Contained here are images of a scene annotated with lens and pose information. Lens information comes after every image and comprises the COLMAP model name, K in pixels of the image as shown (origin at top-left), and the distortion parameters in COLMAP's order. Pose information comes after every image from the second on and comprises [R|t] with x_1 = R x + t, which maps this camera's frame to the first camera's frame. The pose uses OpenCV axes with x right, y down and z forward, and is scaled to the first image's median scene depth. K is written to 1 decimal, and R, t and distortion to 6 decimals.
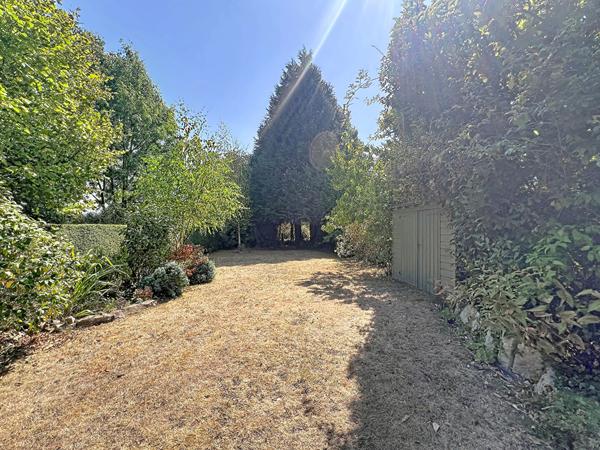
lens RADIAL K [[247.2, 0, 300.0], [0, 247.2, 225.0], [0, 0, 1]] dist [-0.001194, -0.000097]
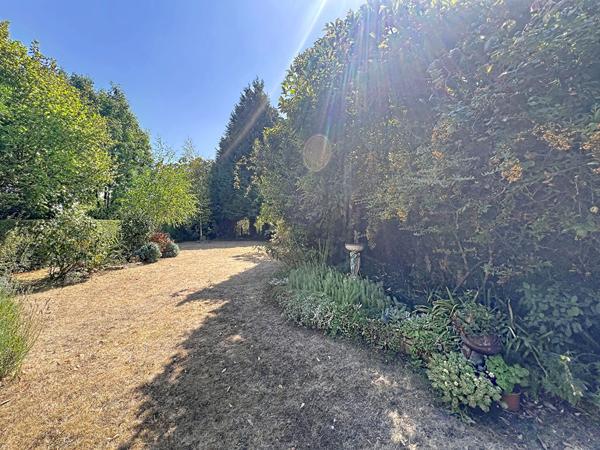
lens RADIAL K [[259.7, 0, 300.0], [0, 259.7, 225.0], [0, 0, 1]] dist [-0.000400, -0.000055]
pose [[0.996055, 0.017492, 0.087002, 0.223075], [-0.018601, 0.999756, 0.011951, -0.006380], [-0.086771, -0.013522, 0.996136, -0.564733]]
